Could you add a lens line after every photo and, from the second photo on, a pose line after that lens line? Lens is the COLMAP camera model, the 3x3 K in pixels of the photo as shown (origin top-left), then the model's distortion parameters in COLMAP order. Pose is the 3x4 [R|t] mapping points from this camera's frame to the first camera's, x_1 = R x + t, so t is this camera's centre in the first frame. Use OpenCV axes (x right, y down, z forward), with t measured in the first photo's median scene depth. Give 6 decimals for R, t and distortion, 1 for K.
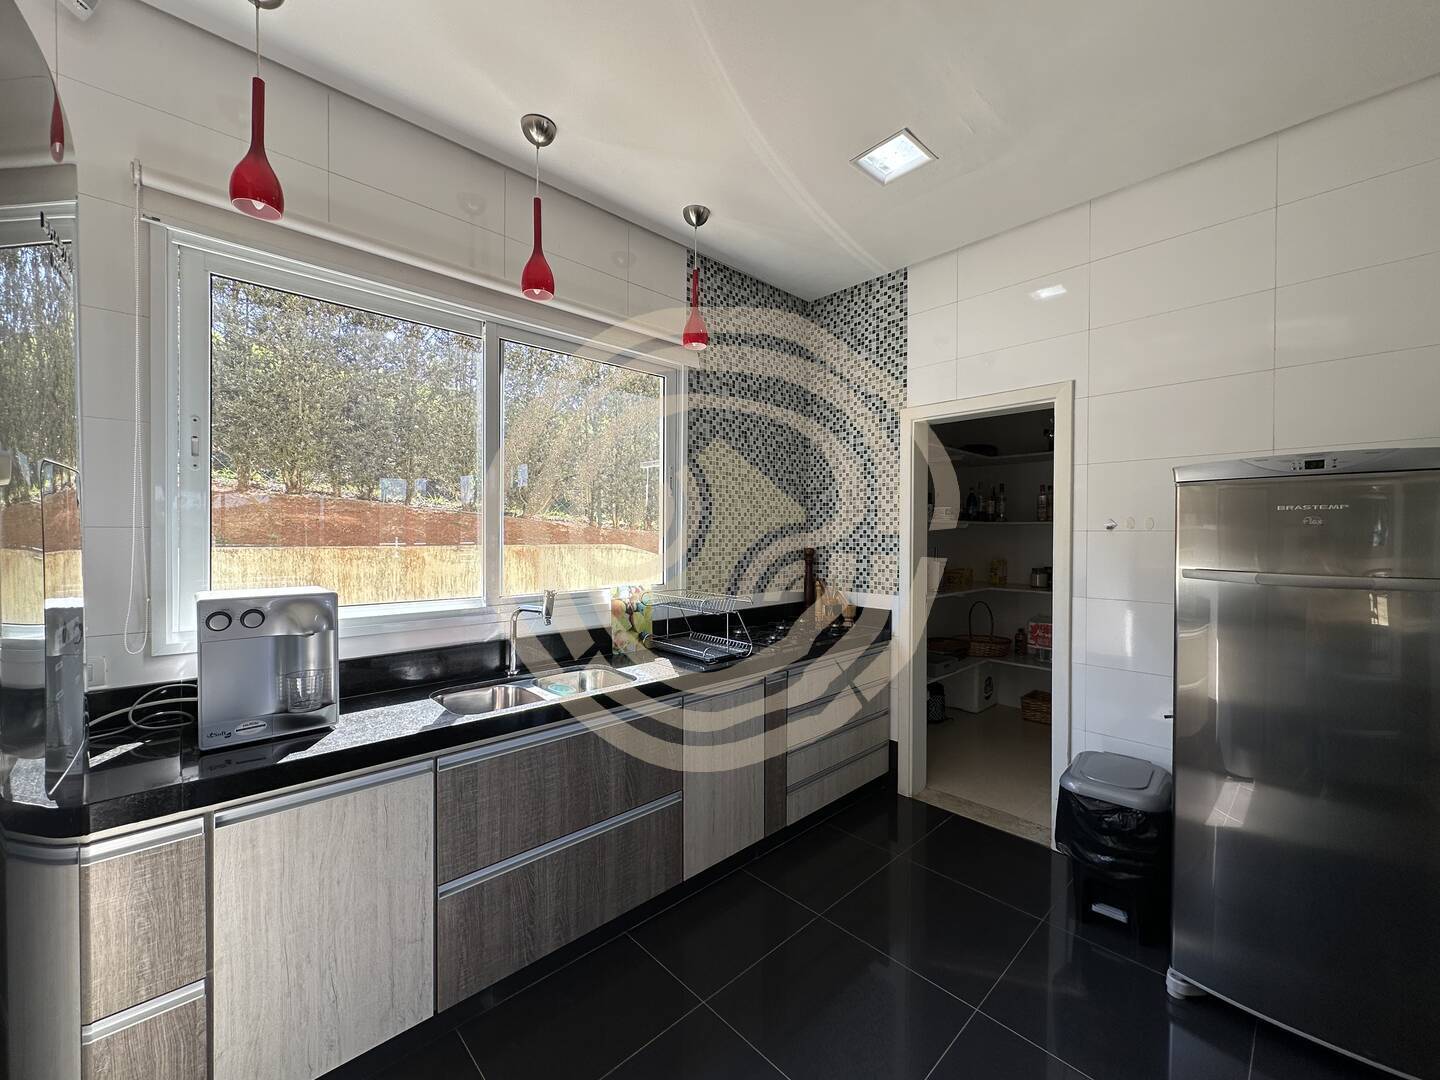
lens RADIAL K [[570.5, 0, 717.8], [0, 570.5, 541.1], [0, 0, 1]] dist [0.003033, 0.000391]
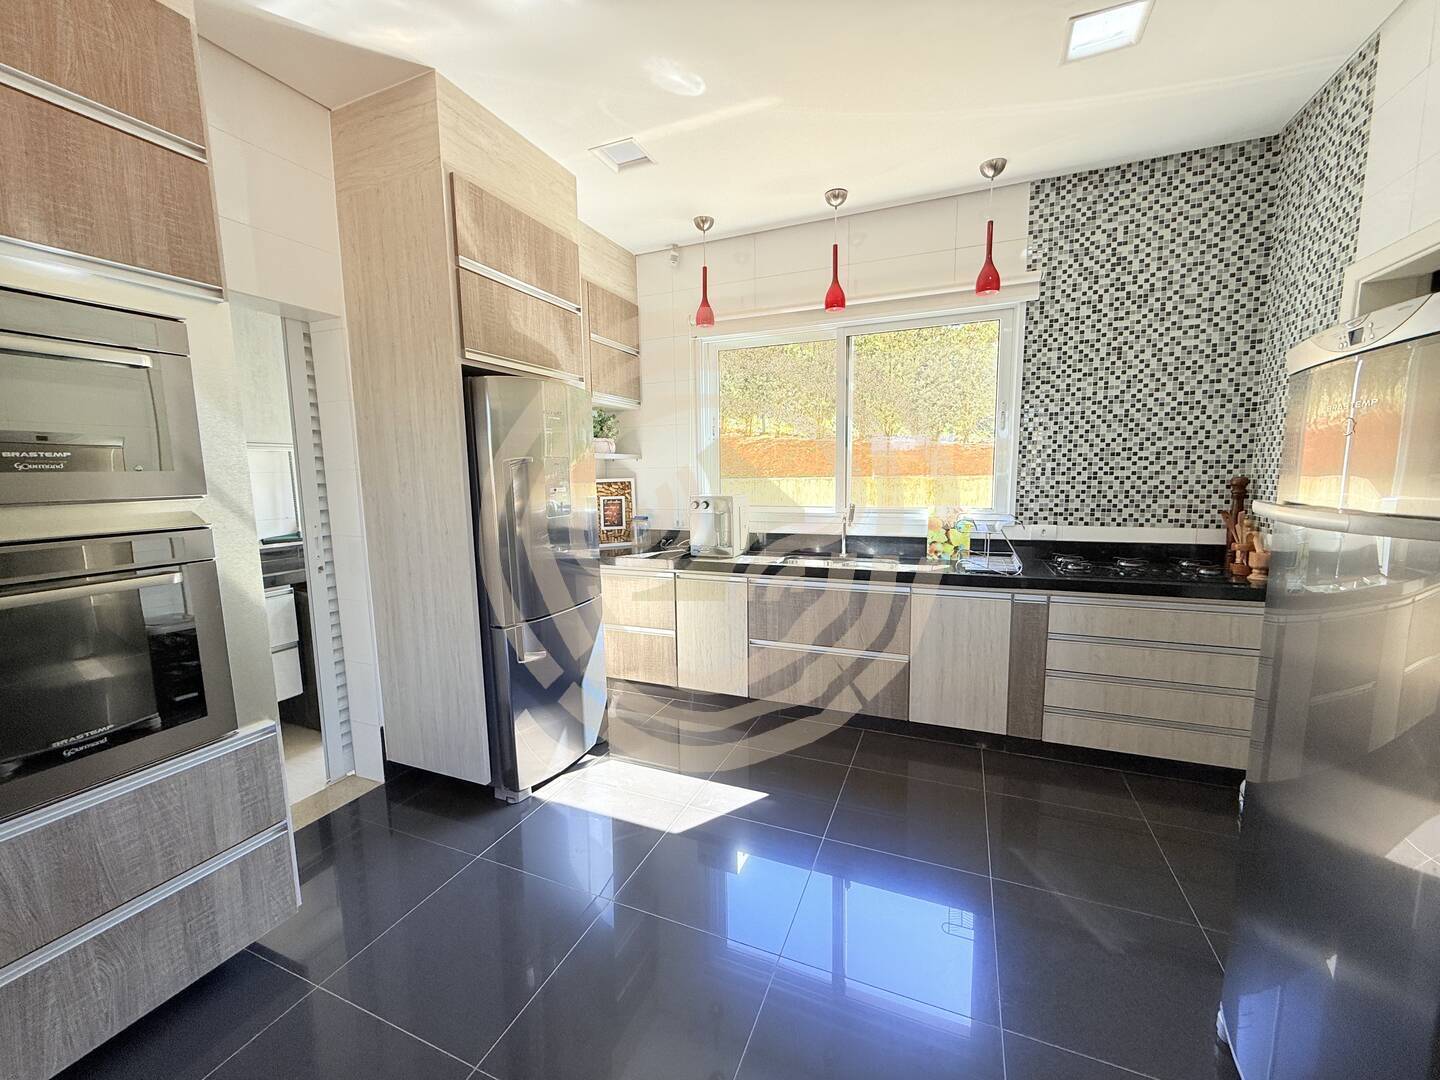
lens RADIAL K [[572.6, 0, 719.5], [0, 572.6, 542.5], [0, 0, 1]] dist [0.004238, -0.000268]
pose [[0.409573, 0.102456, -0.906506, 0.689741], [0.006966, 0.993293, 0.115413, 0.006856], [0.912251, -0.053585, 0.406113, 0.036405]]
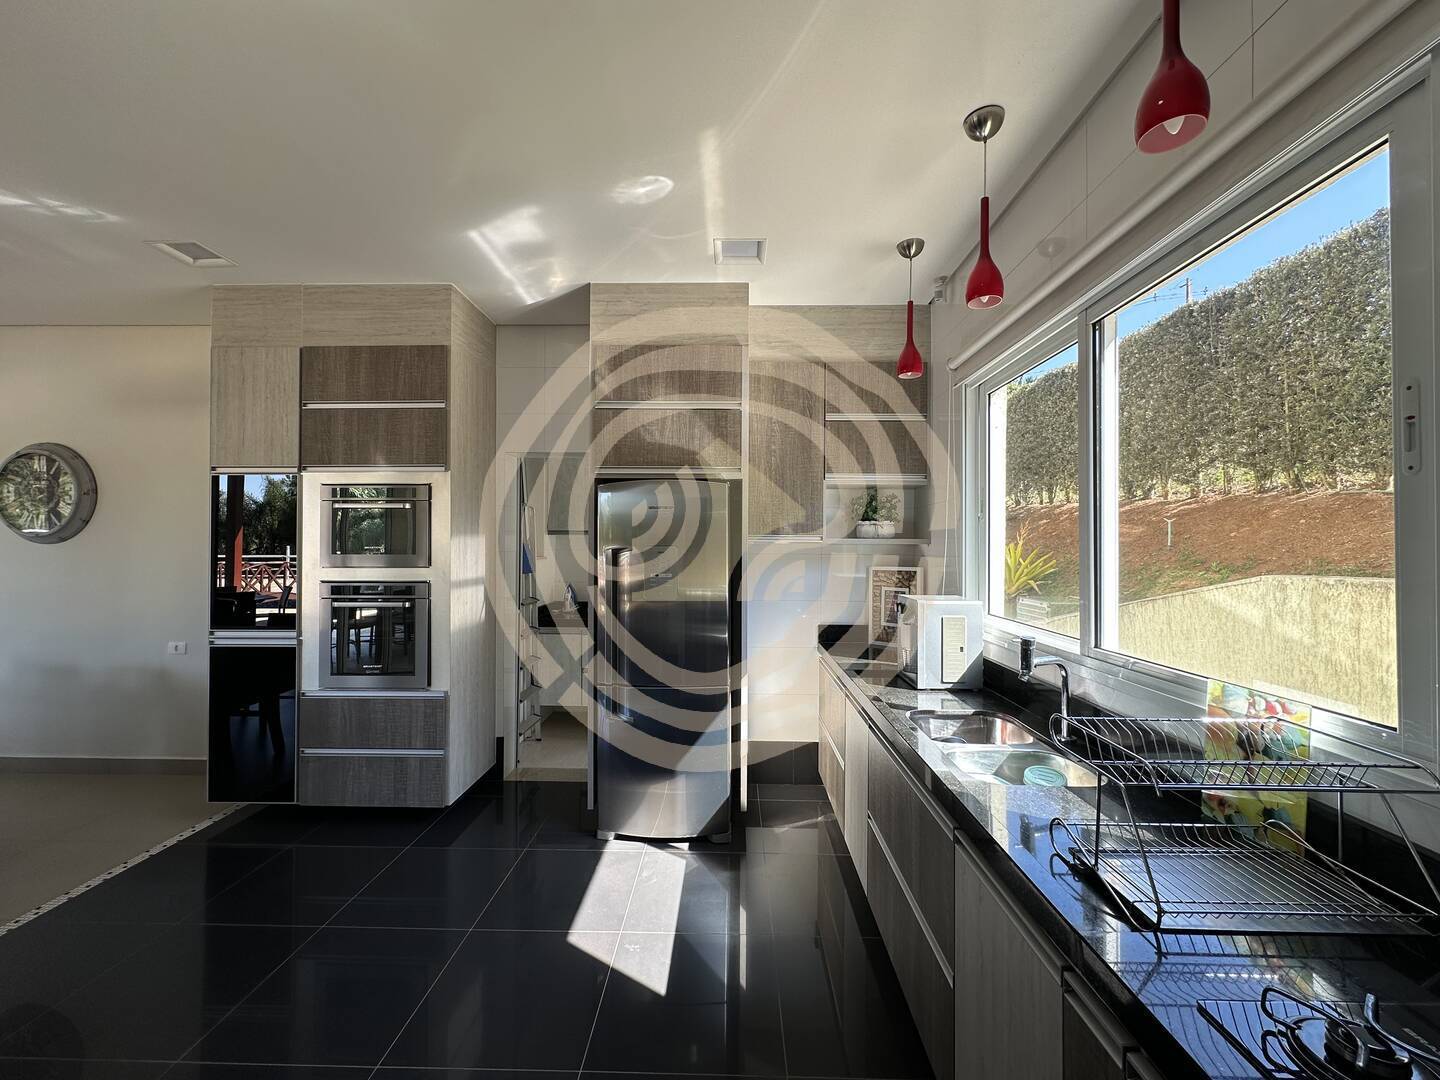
lens RADIAL K [[570.5, 0, 724.0], [0, 570.5, 541.6], [0, 0, 1]] dist [0.003033, 0.000391]
pose [[-0.696502, -0.008915, -0.717499, 0.412813], [-0.015891, 0.999869, 0.003002, -0.036921], [0.717379, 0.013493, -0.696553, 0.900921]]
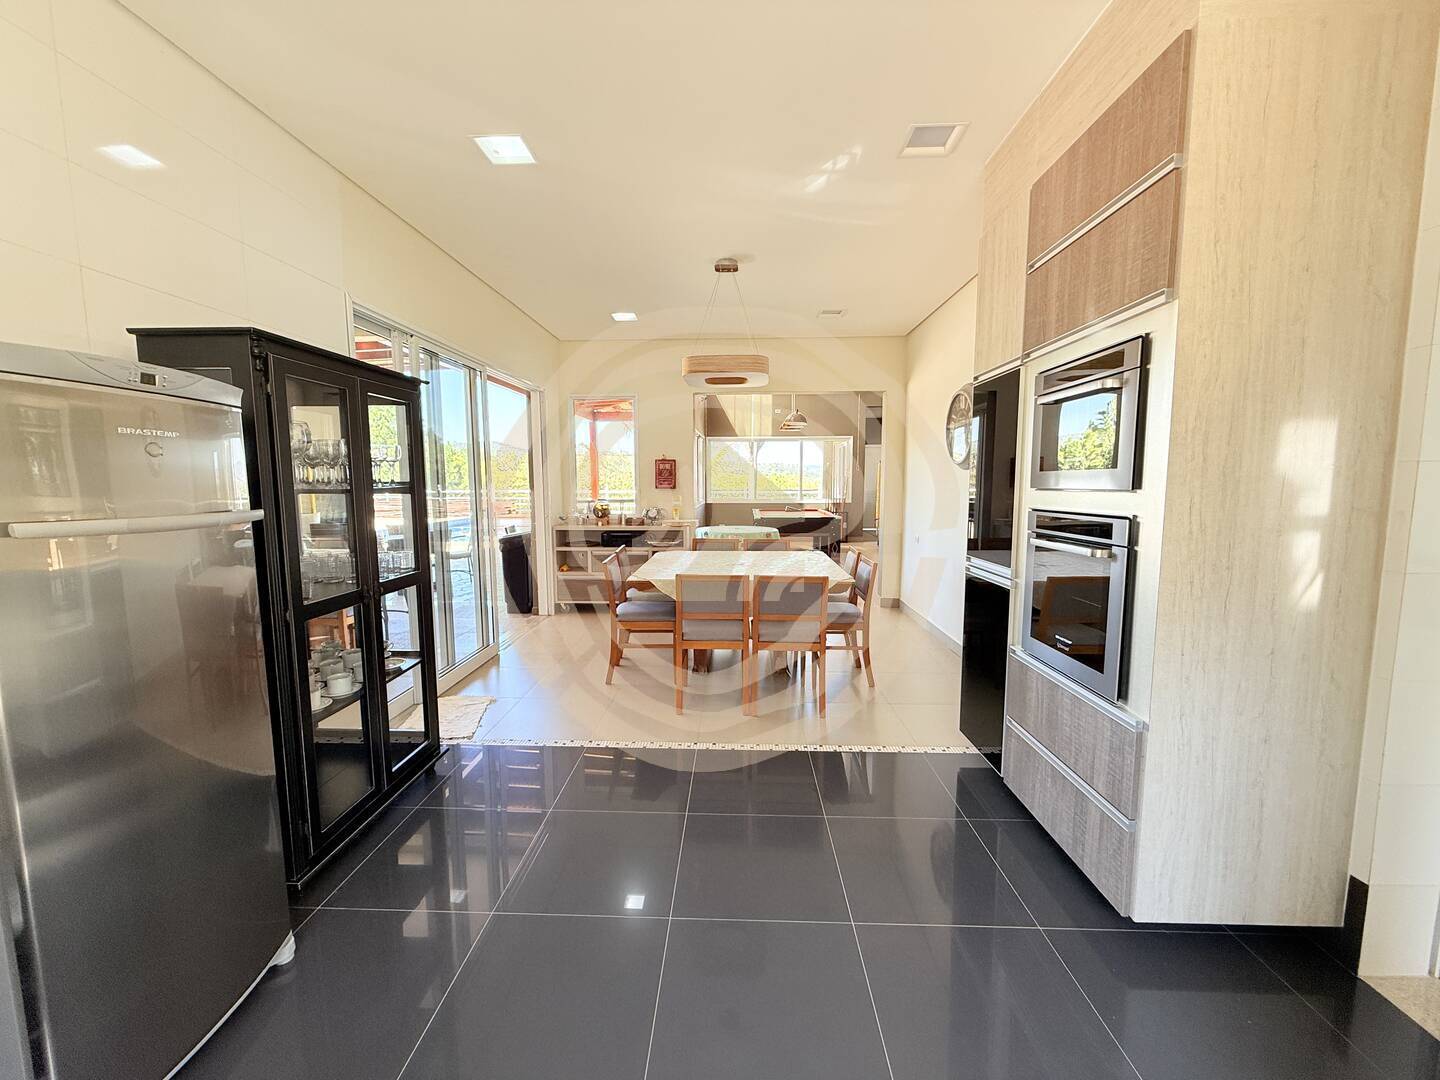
lens RADIAL K [[572.6, 0, 720.9], [0, 572.6, 539.8], [0, 0, 1]] dist [0.004238, -0.000268]
pose [[-0.707722, -0.070609, 0.702954, -0.052937], [0.008864, 0.994027, 0.108770, 0.002448], [-0.706436, 0.083210, -0.702869, 0.512164]]
